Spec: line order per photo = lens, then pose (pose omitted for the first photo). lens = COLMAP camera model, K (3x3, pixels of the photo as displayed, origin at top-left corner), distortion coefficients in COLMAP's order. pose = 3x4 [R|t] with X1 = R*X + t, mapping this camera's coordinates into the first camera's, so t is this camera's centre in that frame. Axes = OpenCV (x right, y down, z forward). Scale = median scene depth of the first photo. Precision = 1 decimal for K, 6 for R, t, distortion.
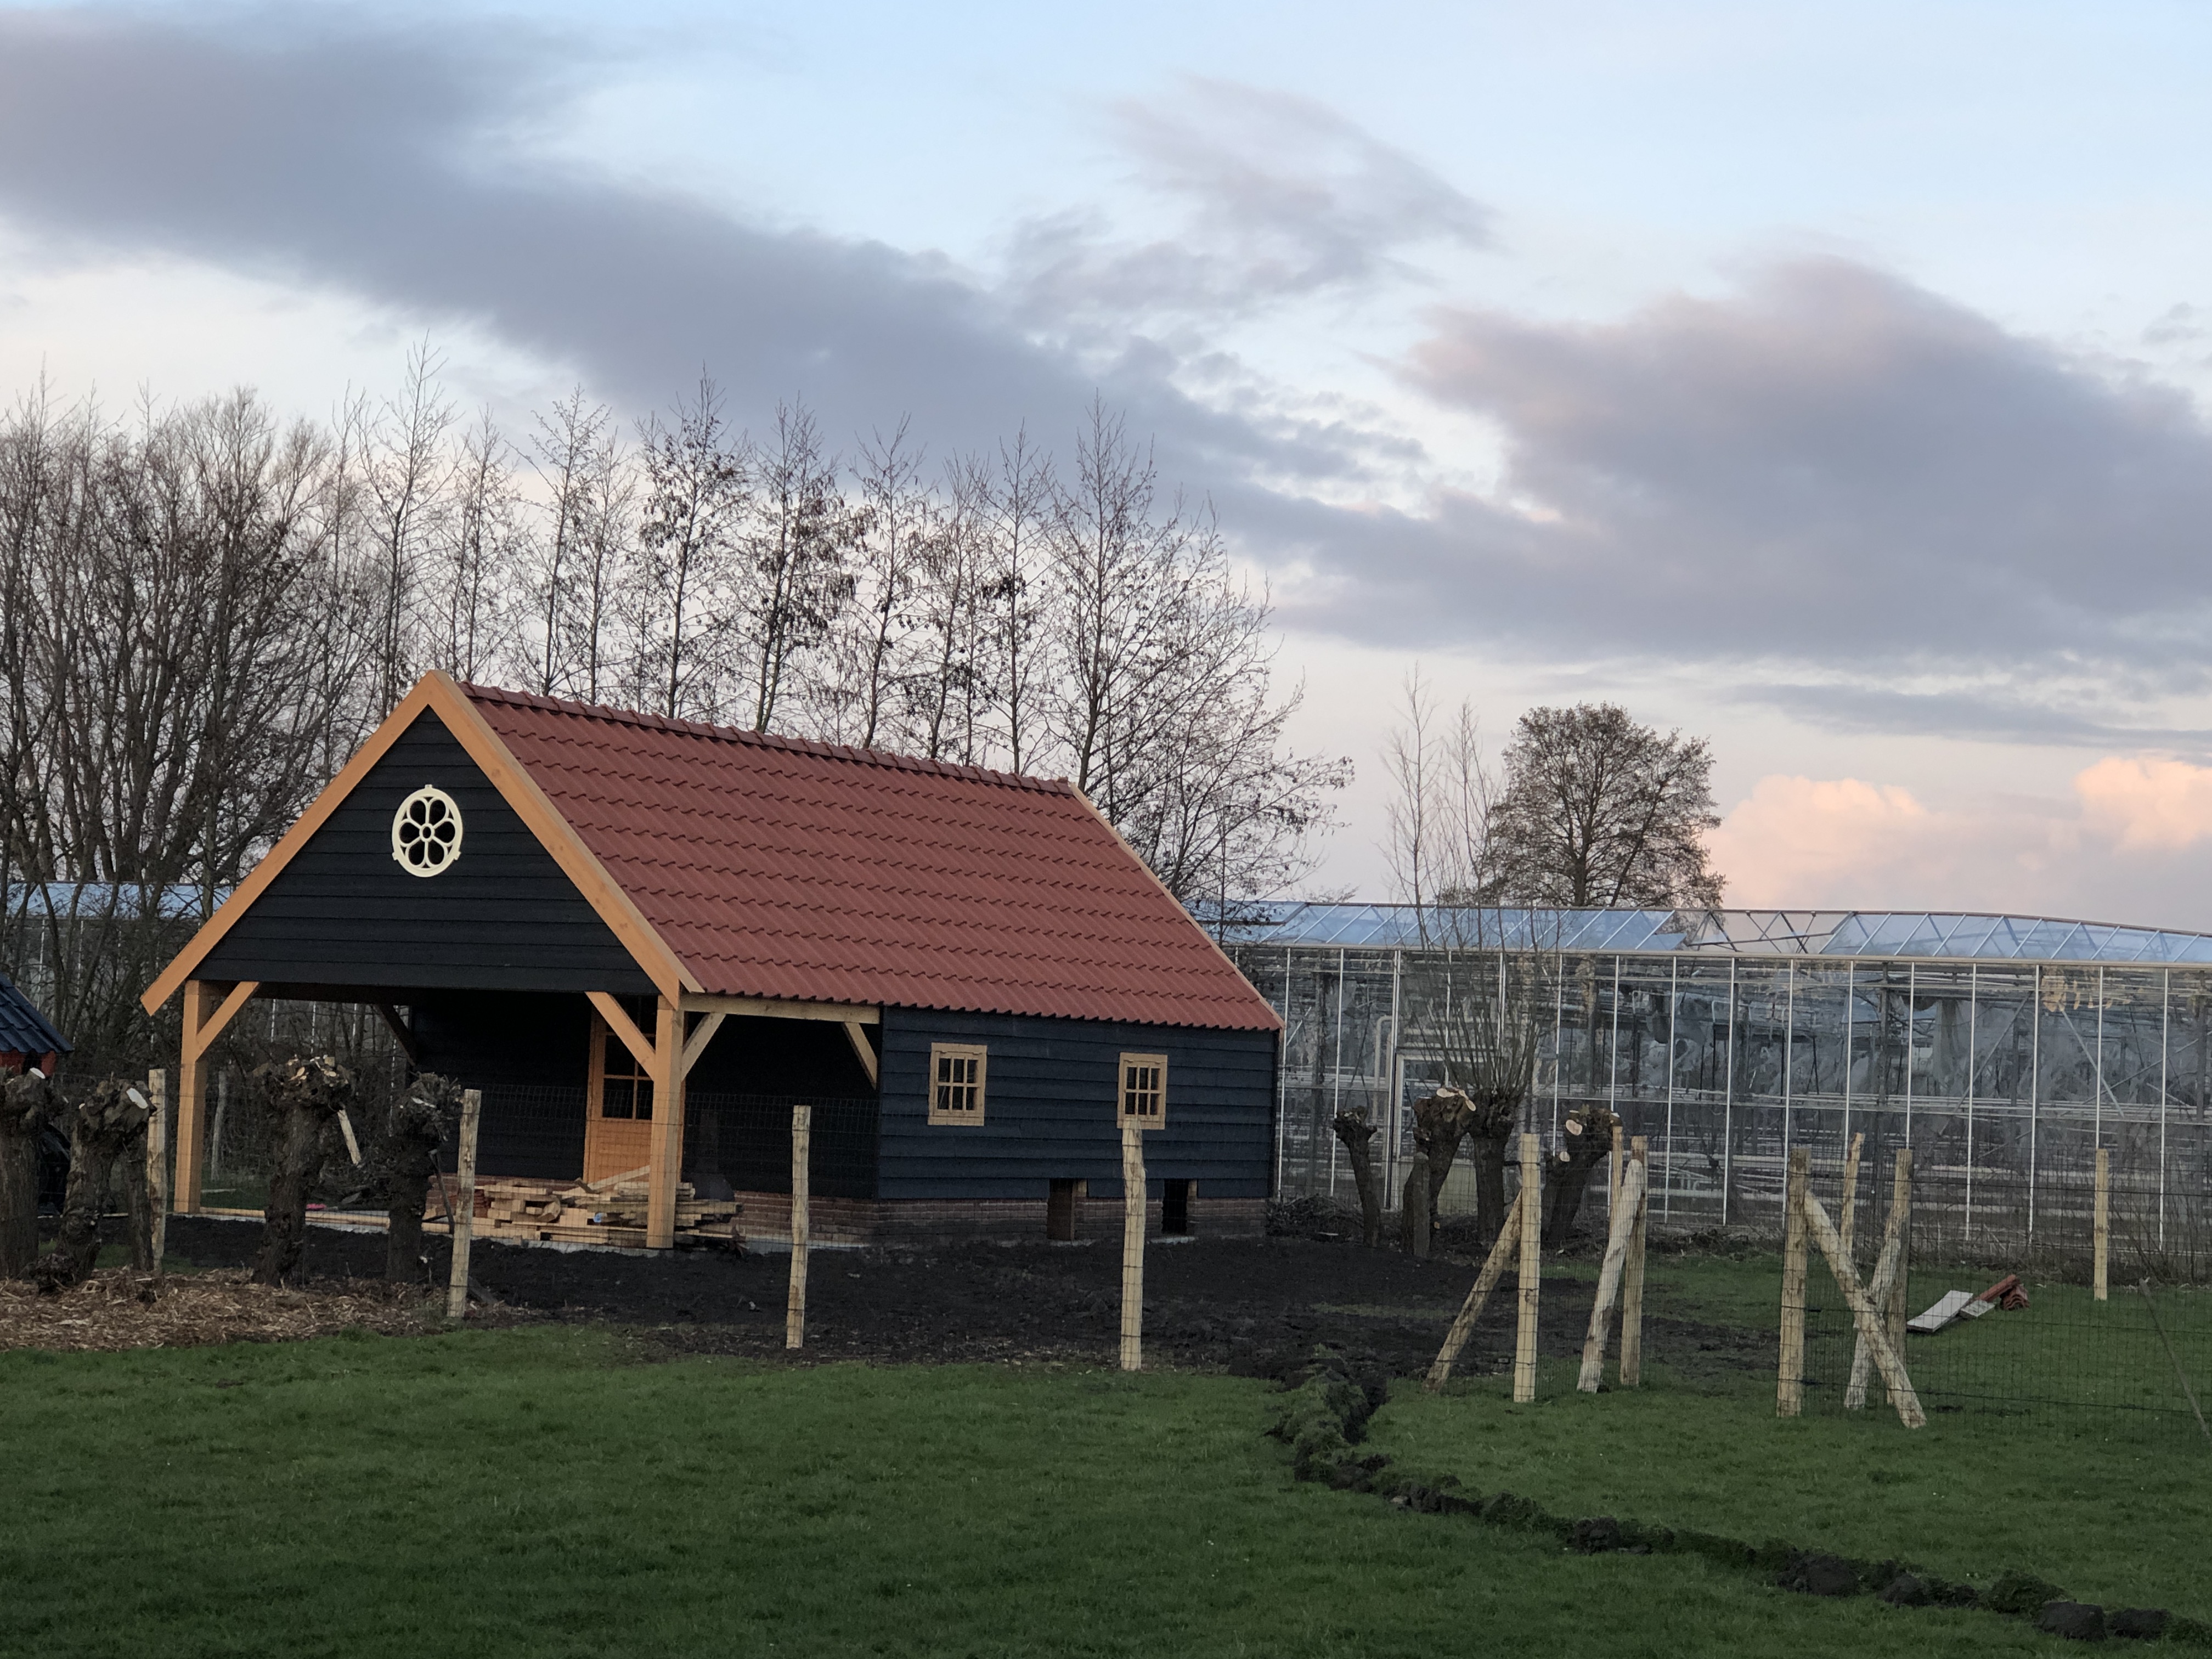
lens RADIAL K [[4165.3, 0, 1106.0], [0, 4165.3, 829.5], [0, 0, 1]] dist [0.244180, 0.029028]
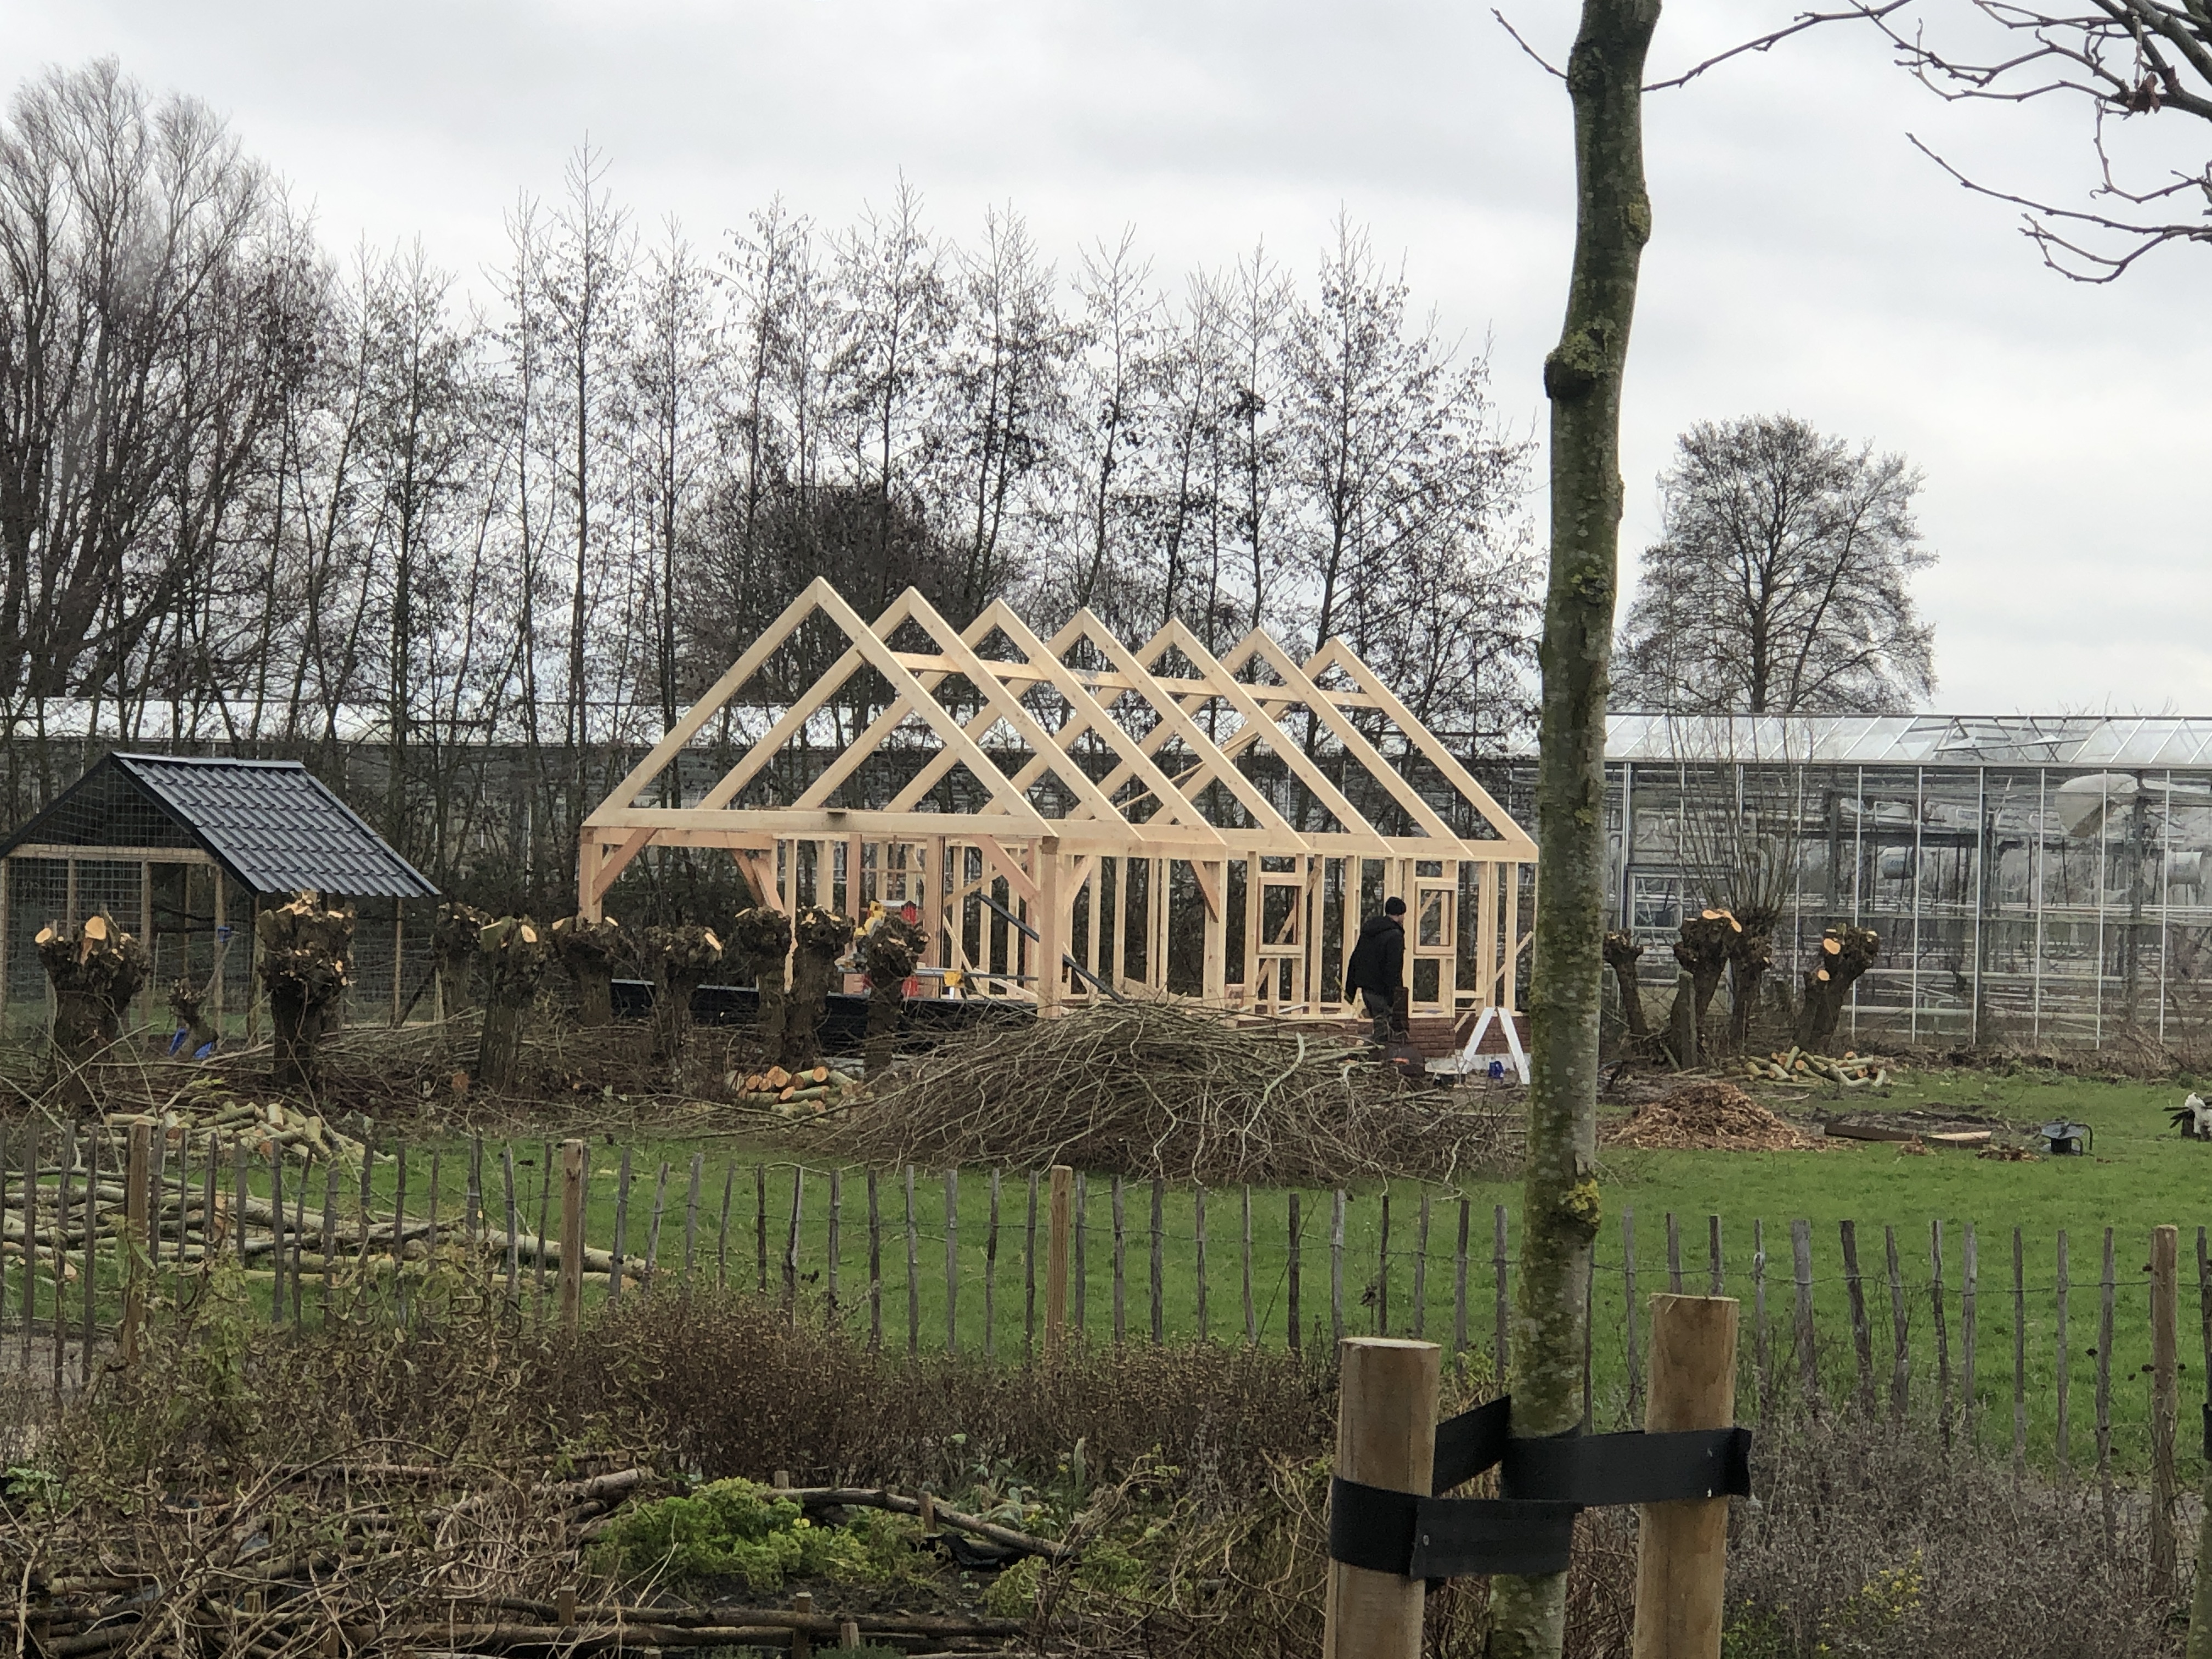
lens RADIAL K [[5568.4, 0, 1106.0], [0, 5568.4, 829.5], [0, 0, 1]] dist [0.099577, 0.347780]
pose [[0.999855, -0.016940, 0.001539, -0.054392], [0.016845, 0.998673, 0.048676, -0.020908], [-0.002361, -0.048643, 0.998813, -0.282230]]
